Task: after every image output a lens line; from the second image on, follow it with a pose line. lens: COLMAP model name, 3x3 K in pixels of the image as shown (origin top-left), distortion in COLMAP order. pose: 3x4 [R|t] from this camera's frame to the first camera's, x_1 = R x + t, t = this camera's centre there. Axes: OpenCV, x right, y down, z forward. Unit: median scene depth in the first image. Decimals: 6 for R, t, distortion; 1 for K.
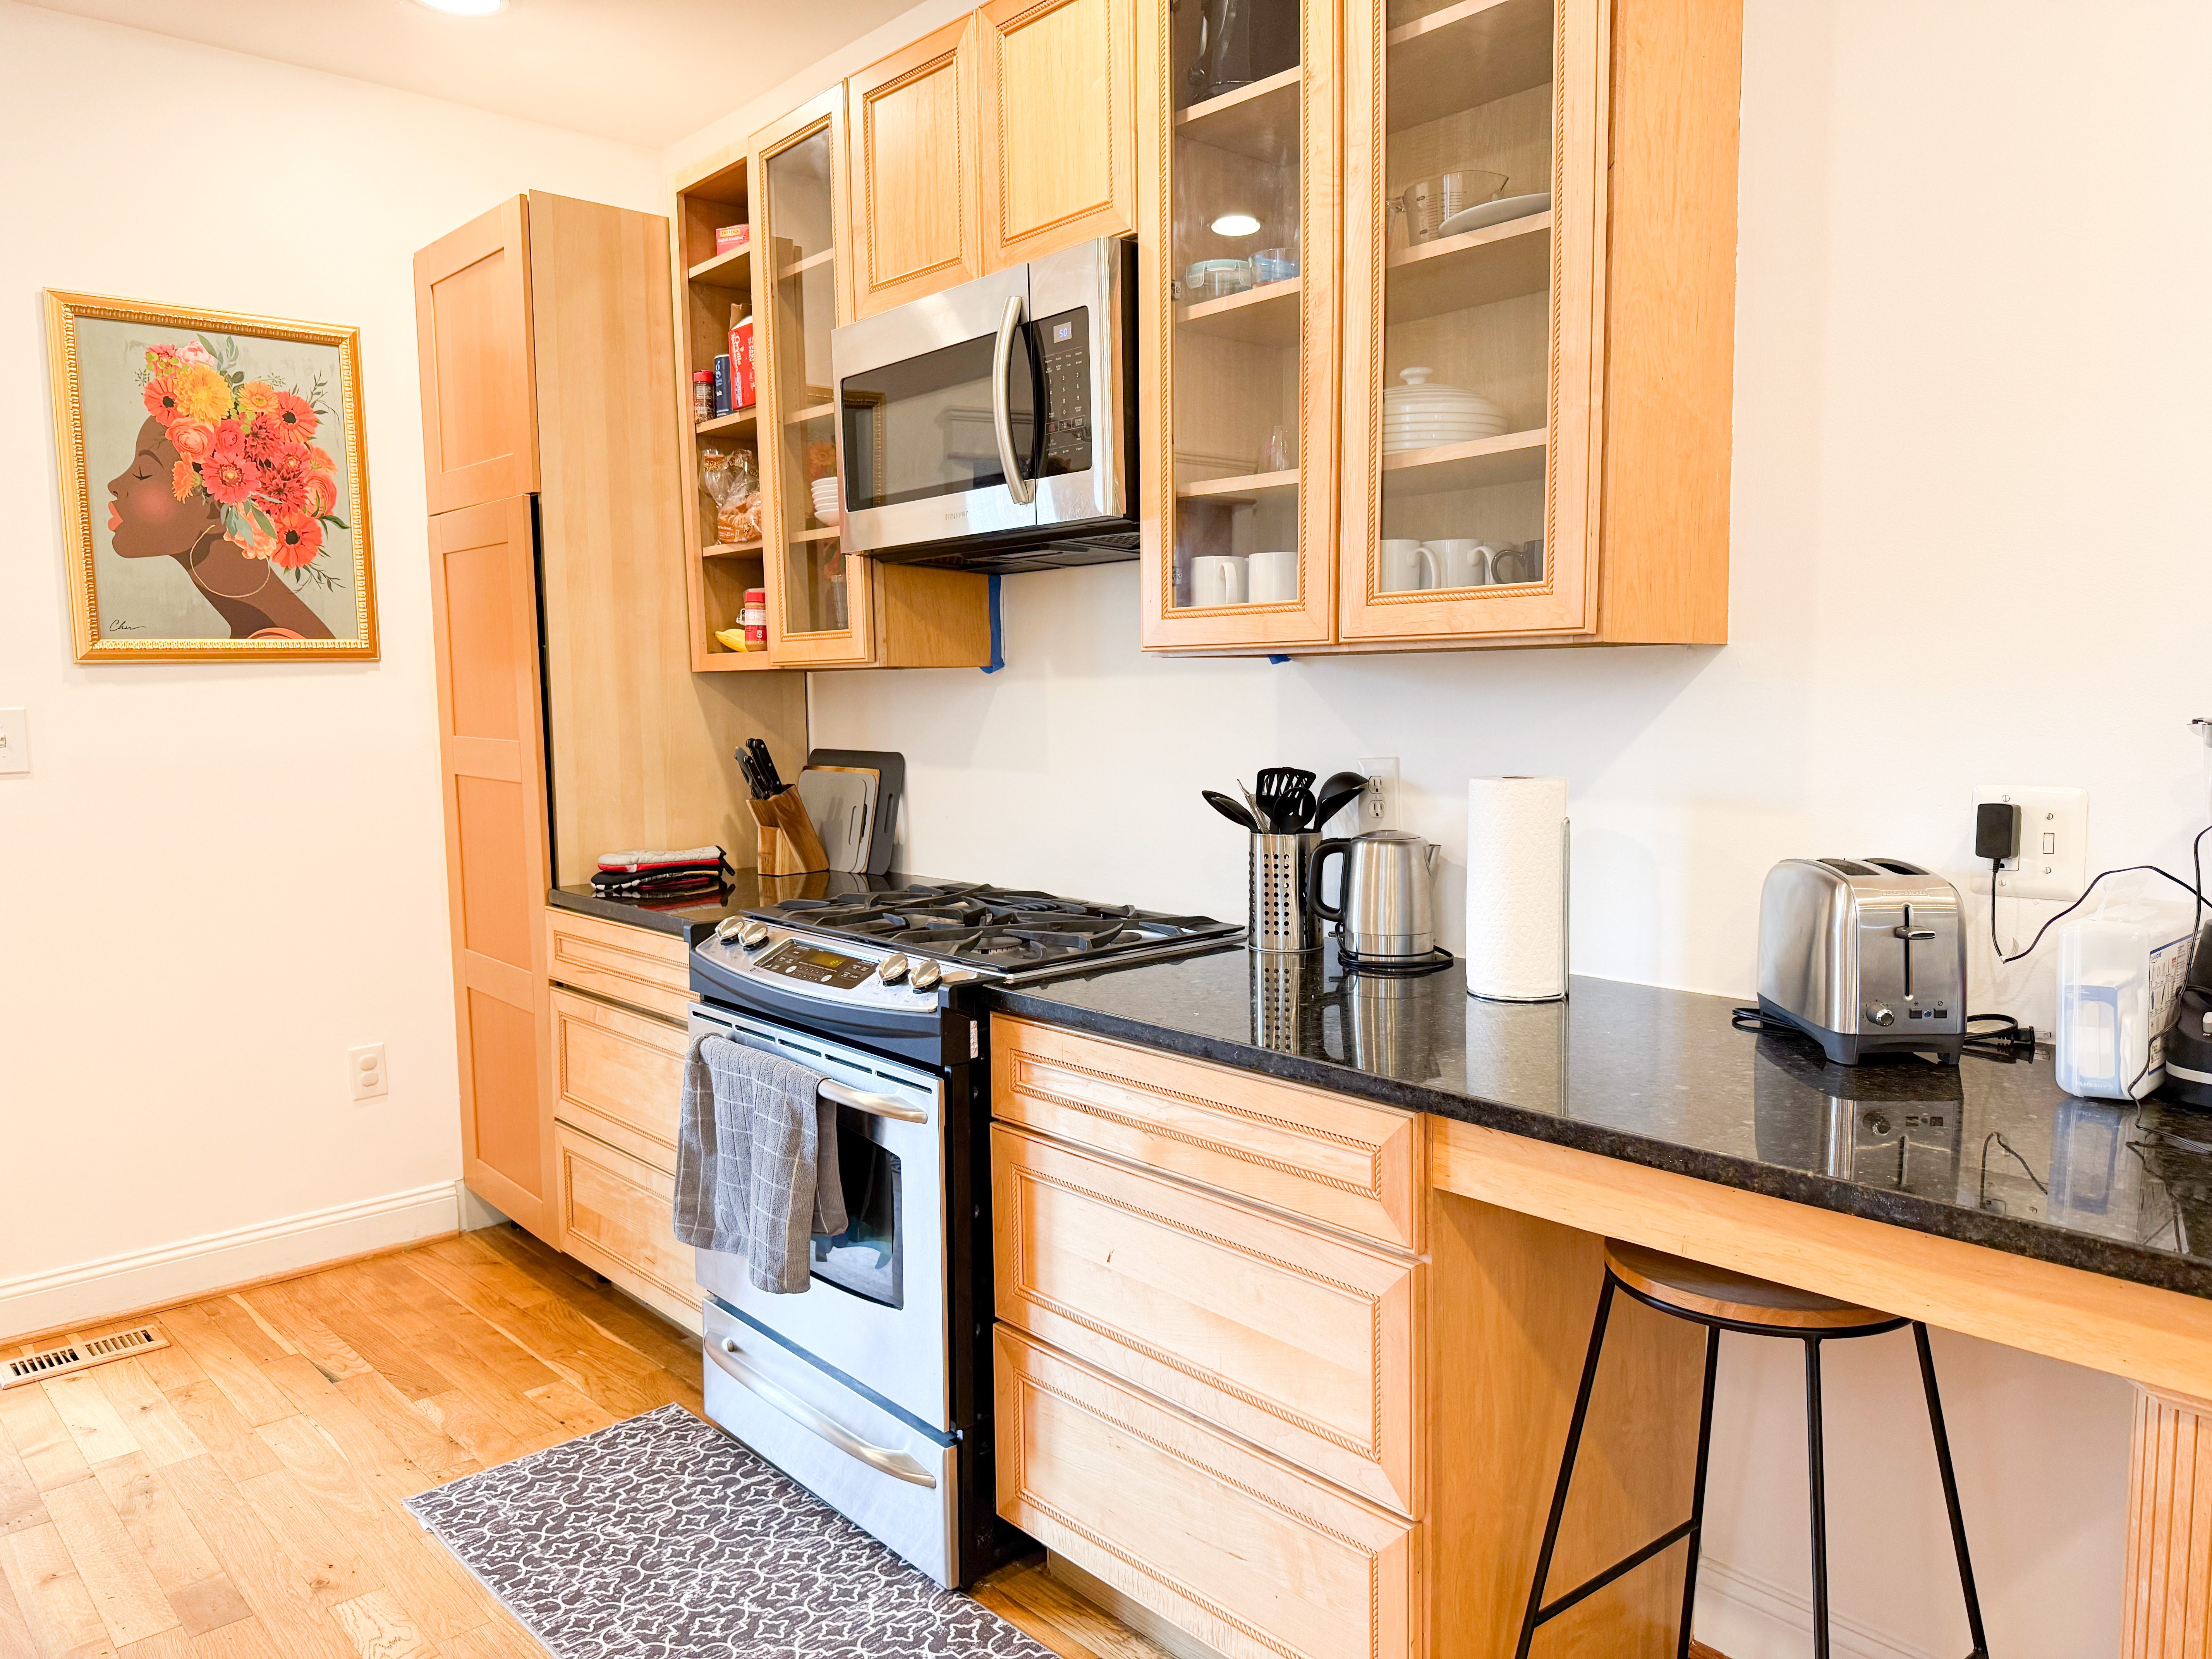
lens RADIAL K [[1568.7, 0, 1097.3], [0, 1568.7, 840.0], [0, 0, 1]] dist [0.038226, -0.048239]
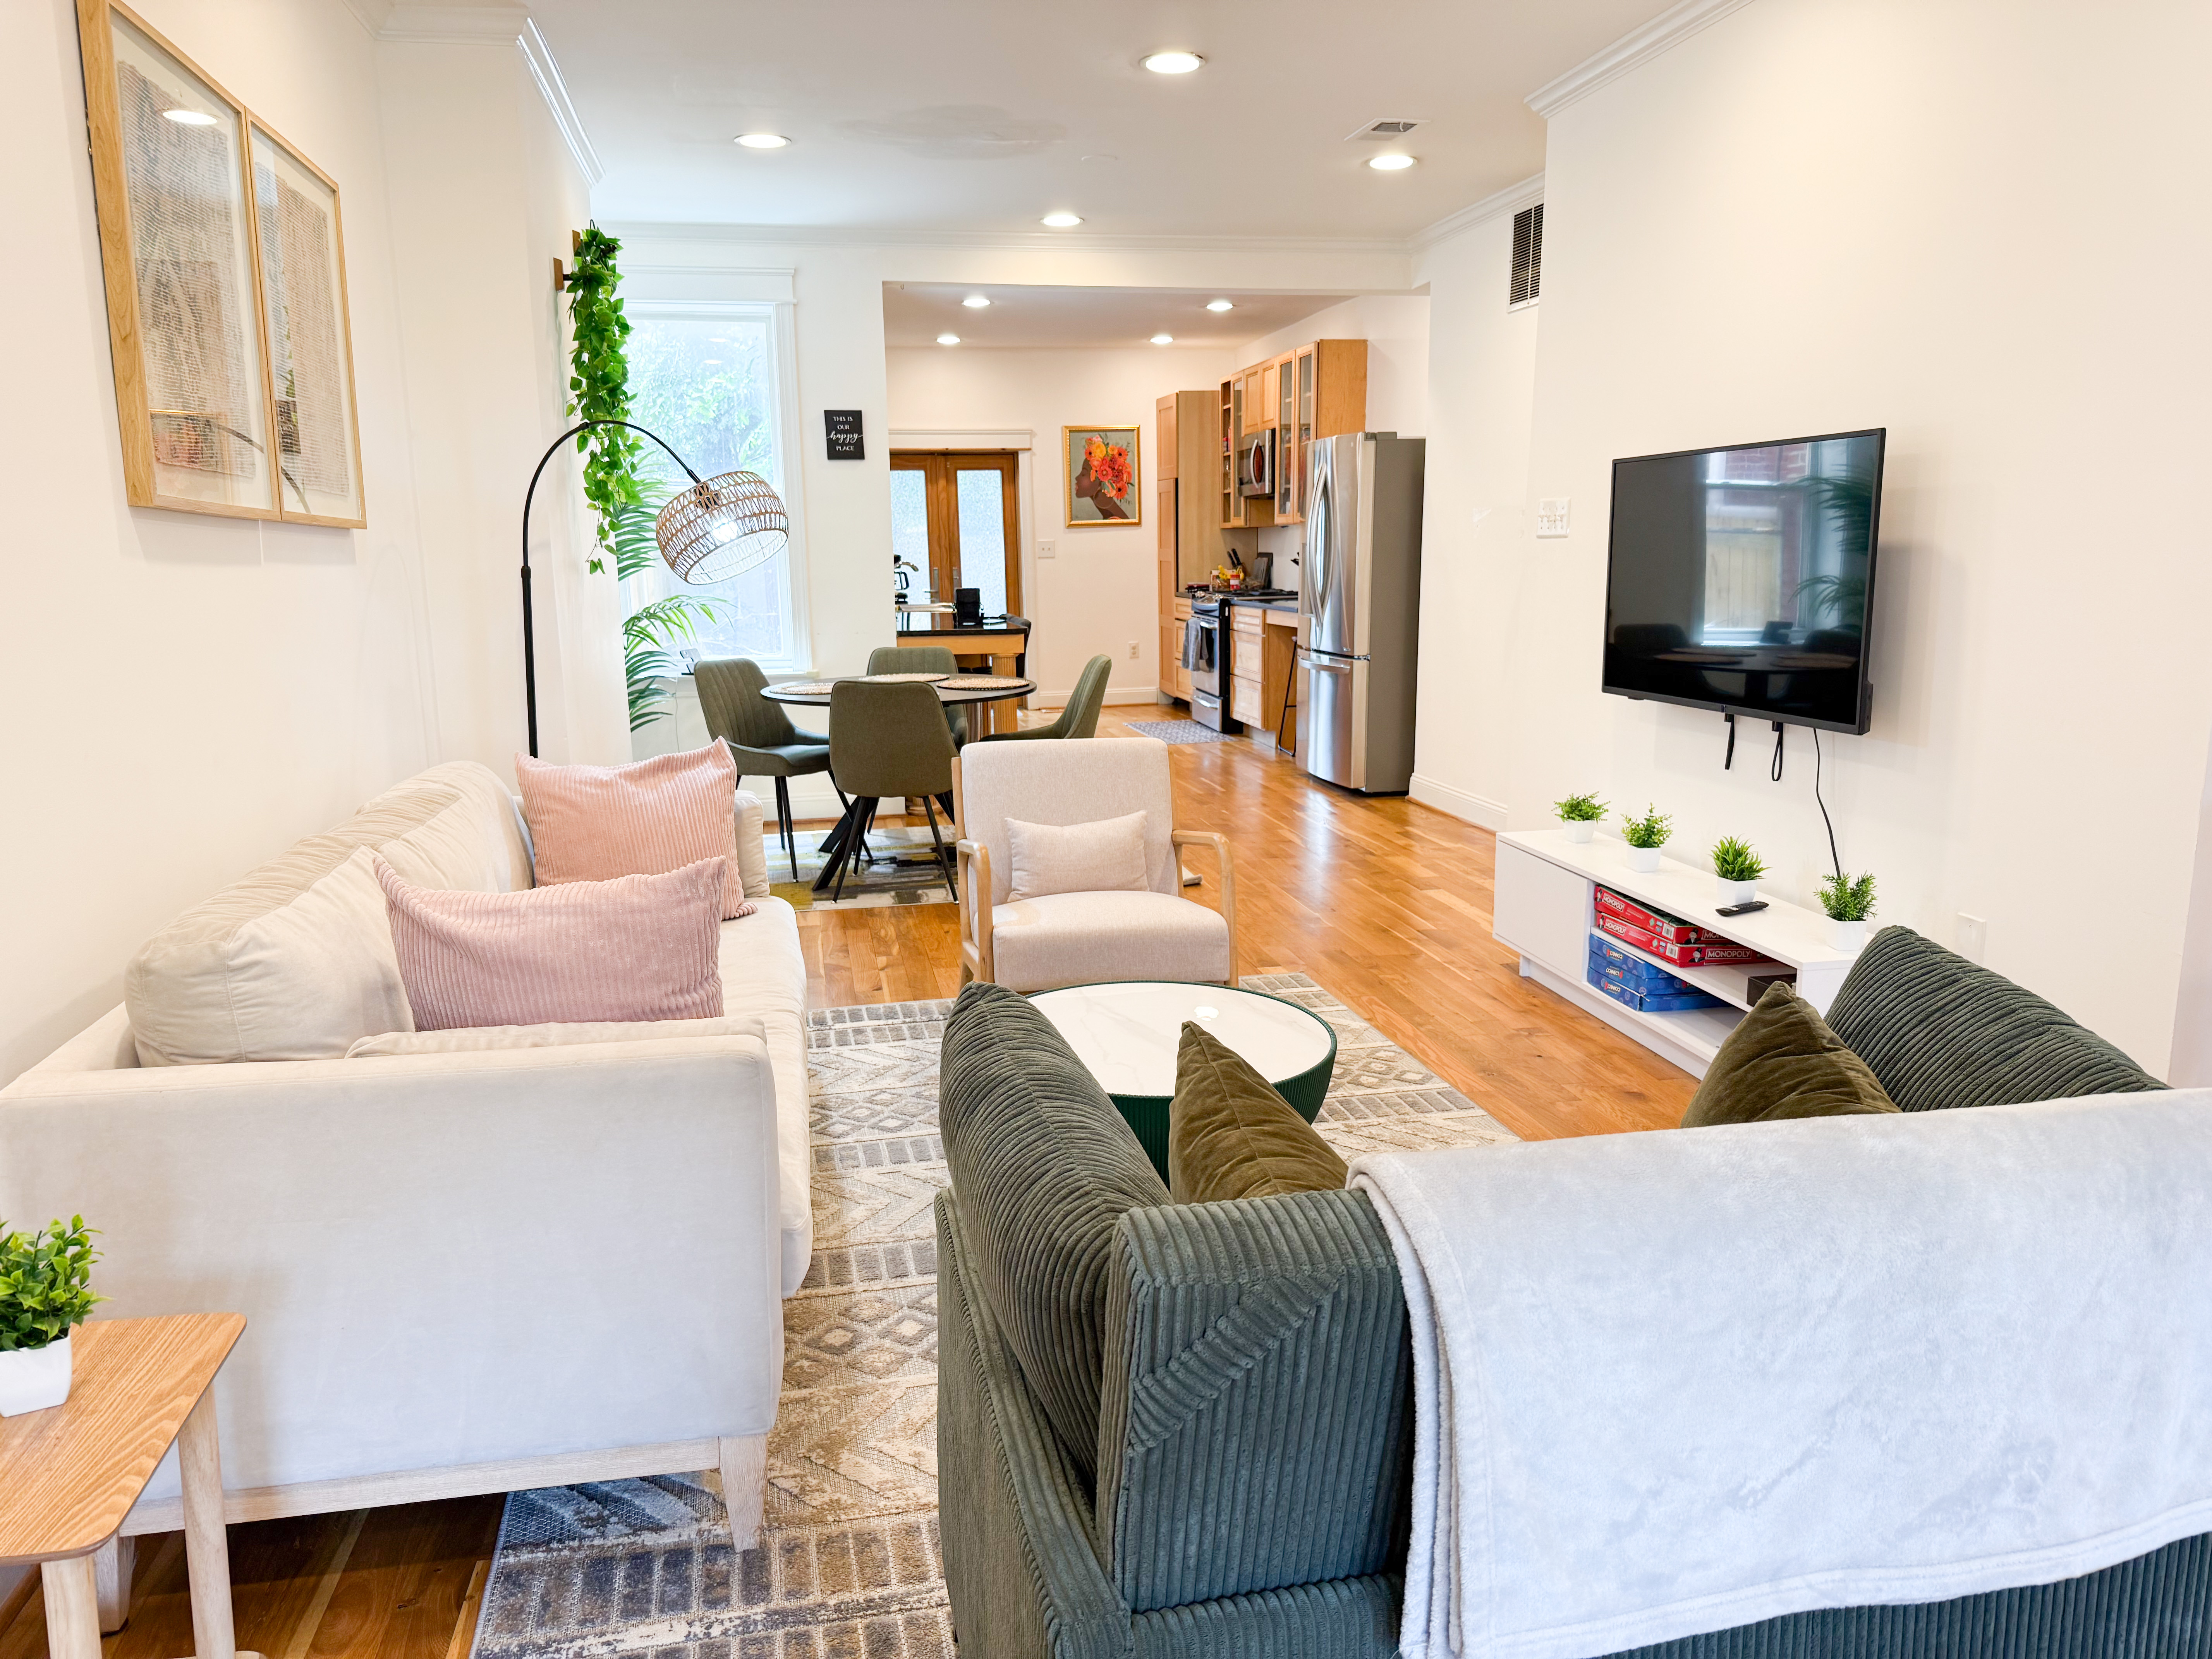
lens RADIAL K [[1565.6, 0, 1106.0], [0, 1565.6, 829.5], [0, 0, 1]] dist [0.105605, -0.000048]
pose [[0.860131, 0.090584, -0.501966, 1.522703], [-0.042477, 0.993407, 0.106483, 0.220157], [0.508302, -0.070268, 0.858307, -2.443631]]
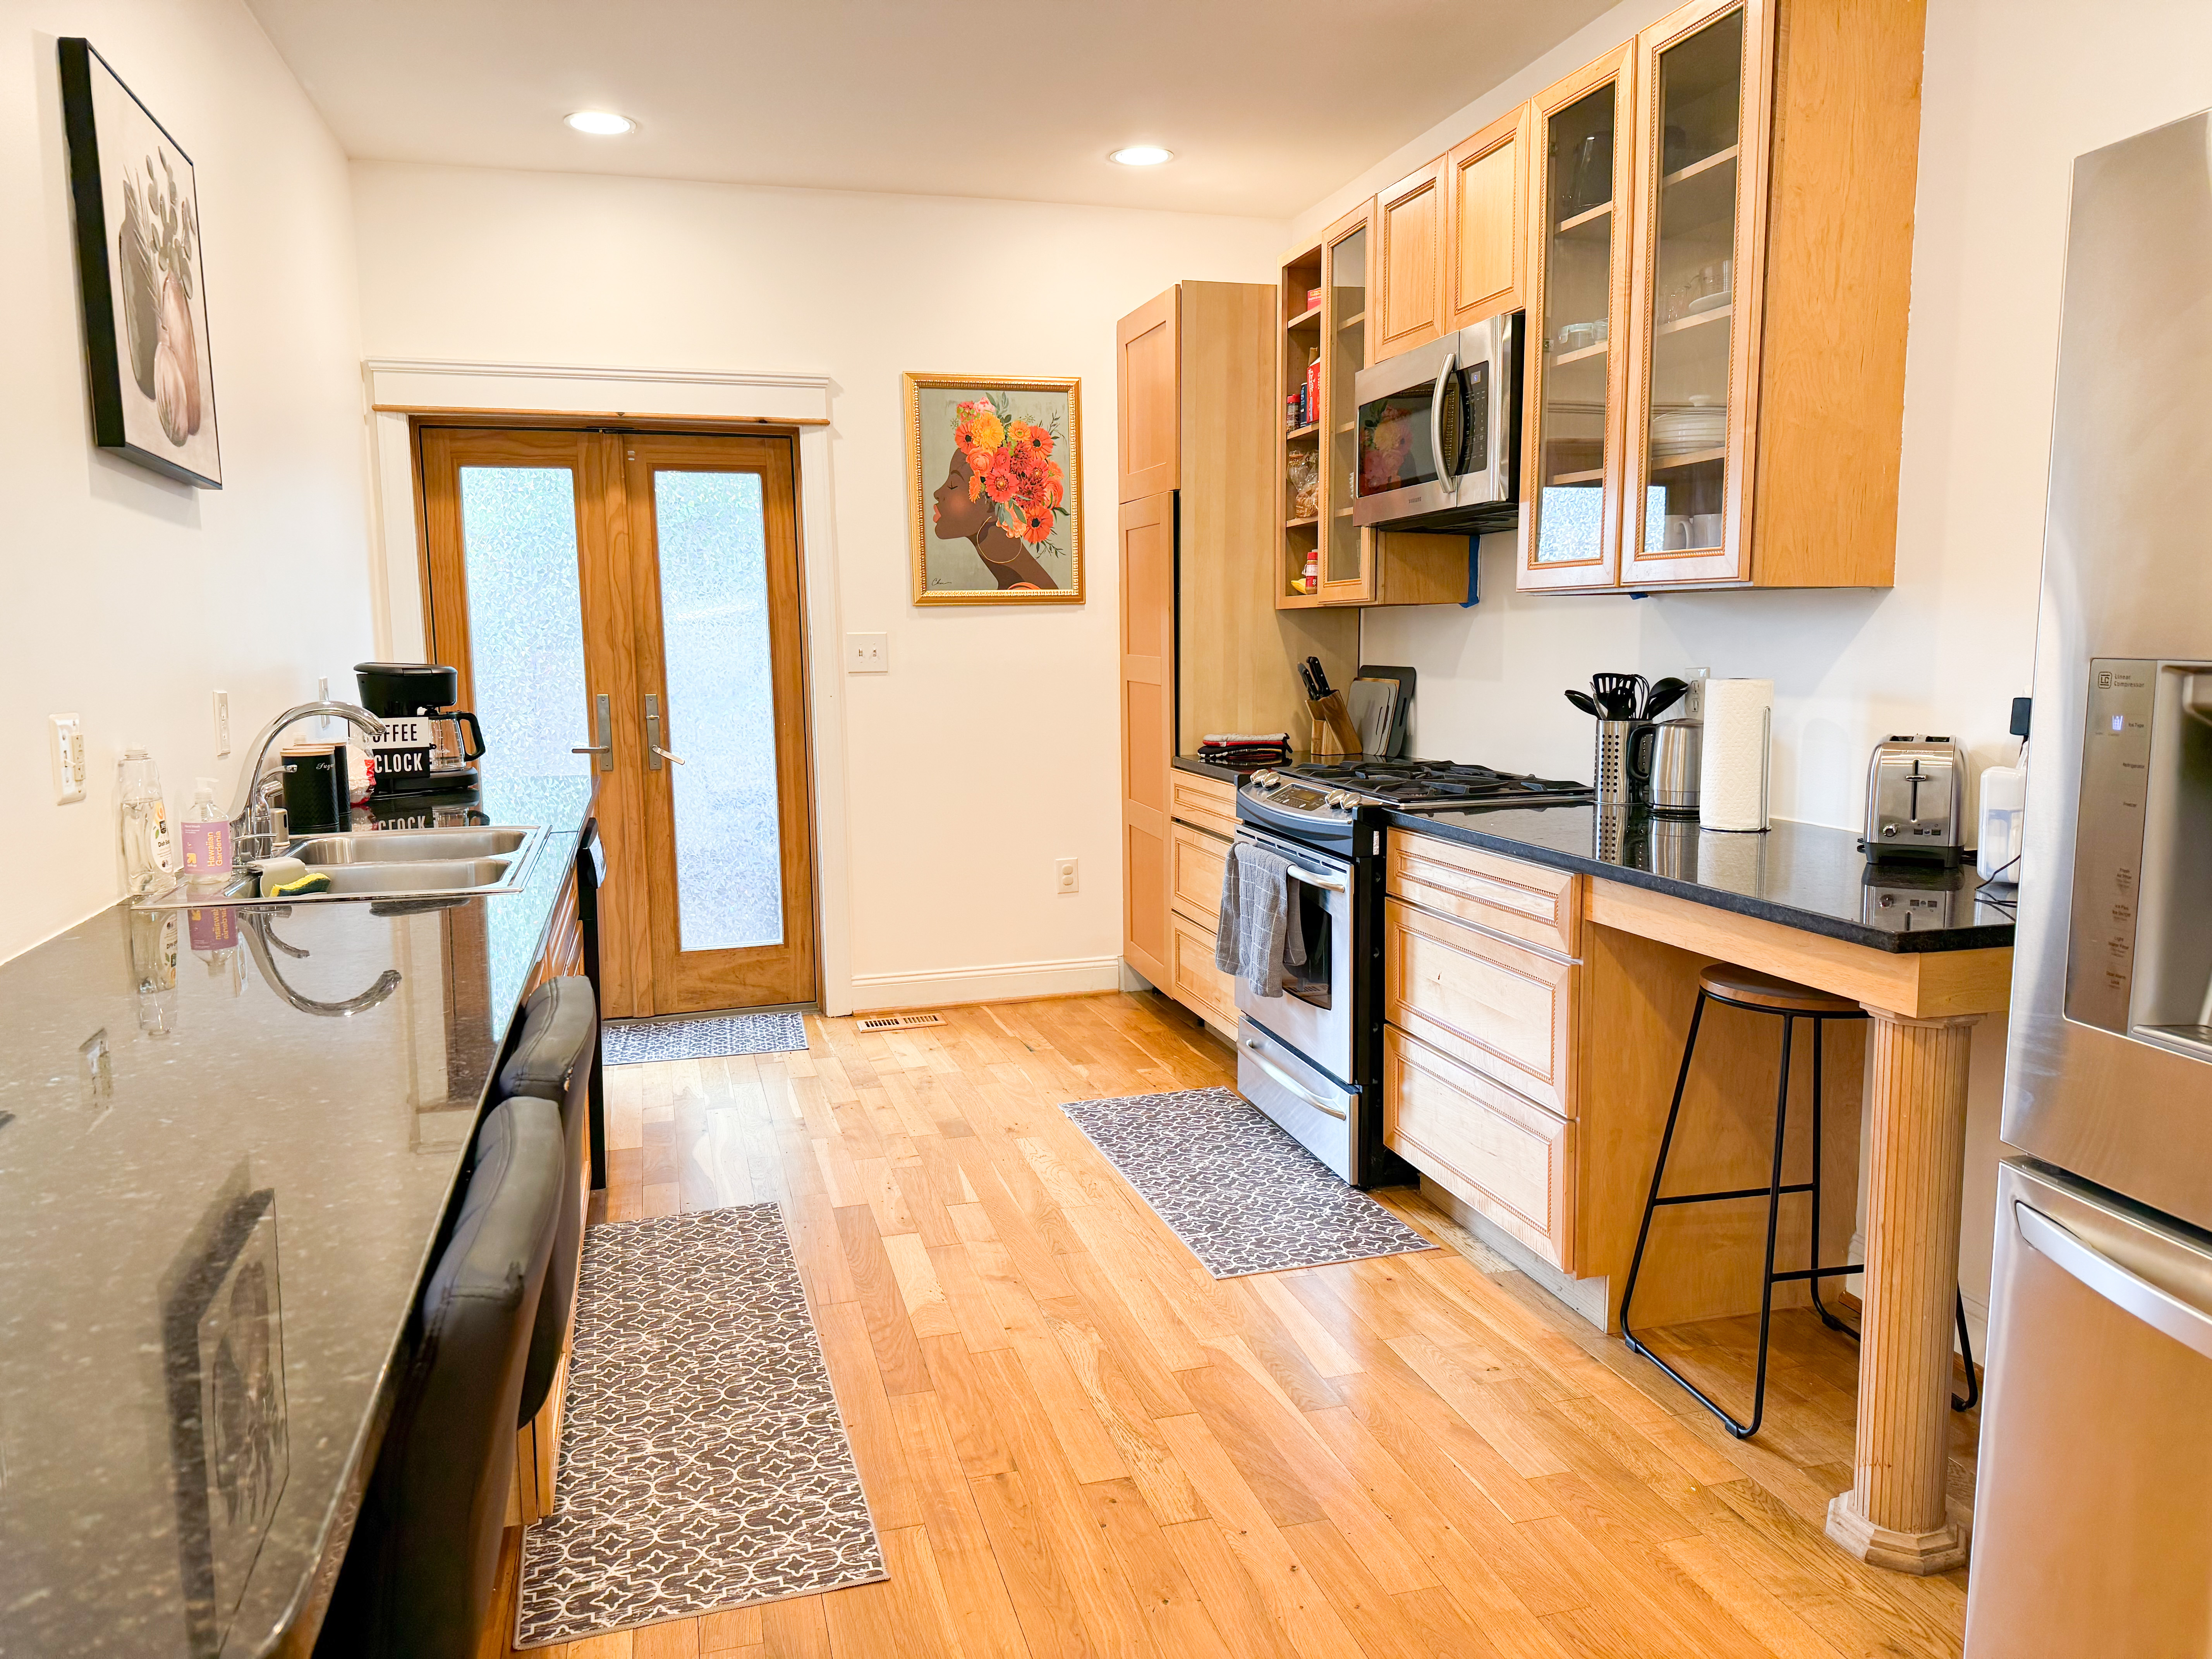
lens RADIAL K [[1542.2, 0, 1106.0], [0, 1542.2, 829.5], [0, 0, 1]] dist [0.218672, -0.444300]
pose [[0.899994, 0.058134, -0.432008, 0.268894], [-0.042303, 0.998037, 0.046174, 0.040483], [0.433845, -0.023281, 0.900687, -0.409303]]
